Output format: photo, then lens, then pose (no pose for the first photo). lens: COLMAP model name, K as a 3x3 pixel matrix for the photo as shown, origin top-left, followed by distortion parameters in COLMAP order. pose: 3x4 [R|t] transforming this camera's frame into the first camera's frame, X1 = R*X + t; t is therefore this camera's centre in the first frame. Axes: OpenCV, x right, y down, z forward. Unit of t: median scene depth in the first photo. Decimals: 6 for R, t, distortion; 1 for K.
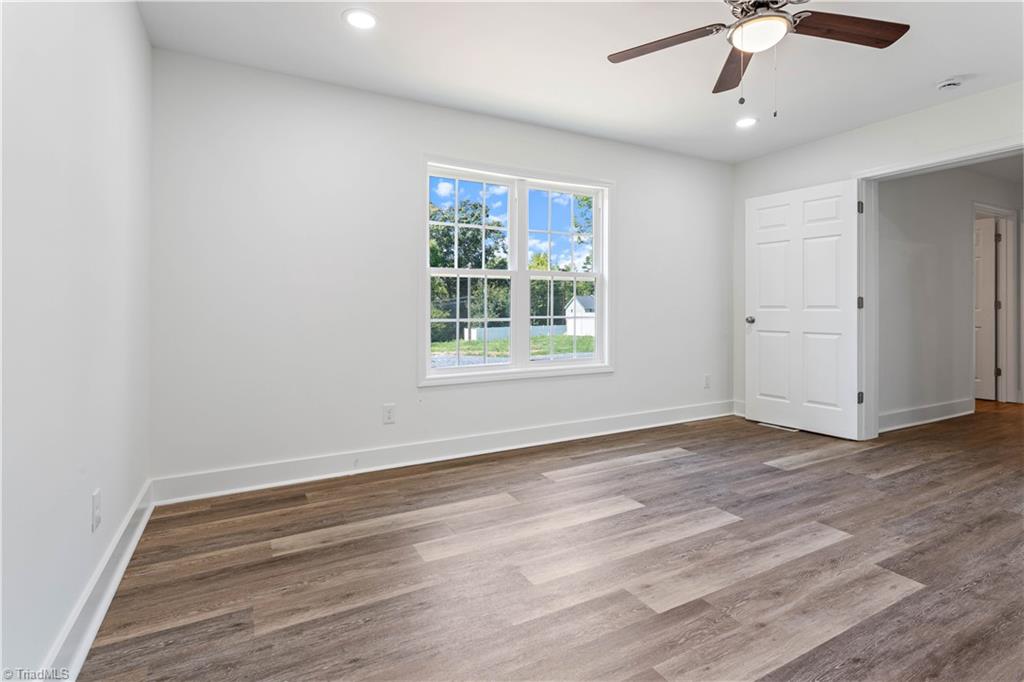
lens RADIAL K [[498.0, 0, 507.4], [0, 498.0, 310.0], [0, 0, 1]] dist [-0.000263, -0.000489]
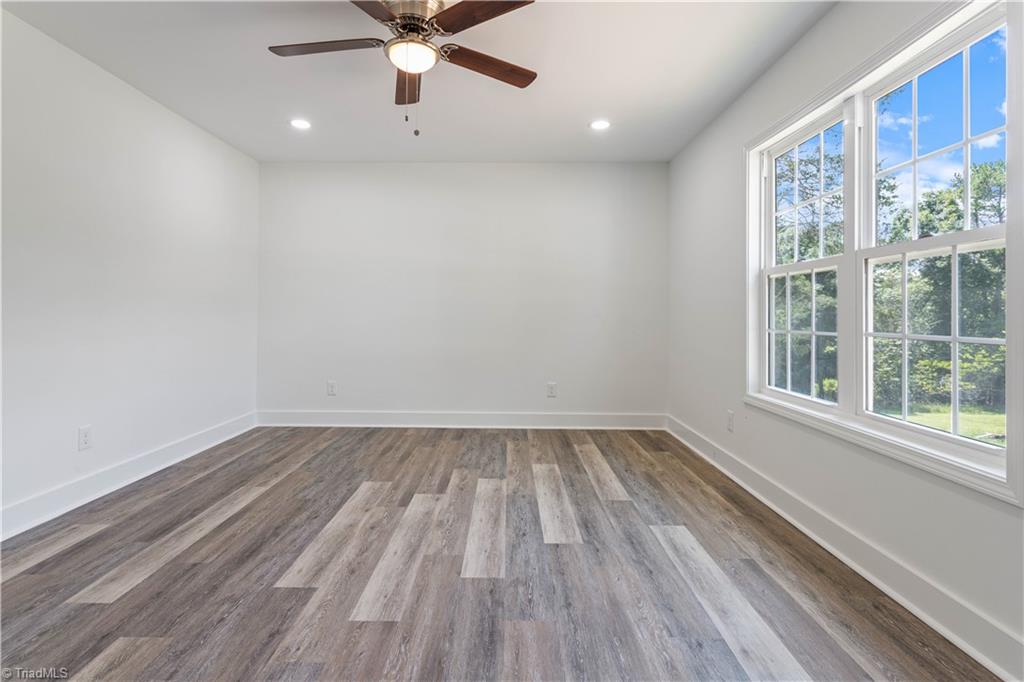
lens RADIAL K [[498.0, 0, 507.4], [0, 498.0, 310.0], [0, 0, 1]] dist [-0.000263, -0.000489]
pose [[-0.474477, -0.005861, -0.880248, 1.328300], [-0.005440, 0.999978, -0.003726, -0.013456], [0.880251, 0.003021, -0.474499, 1.670382]]
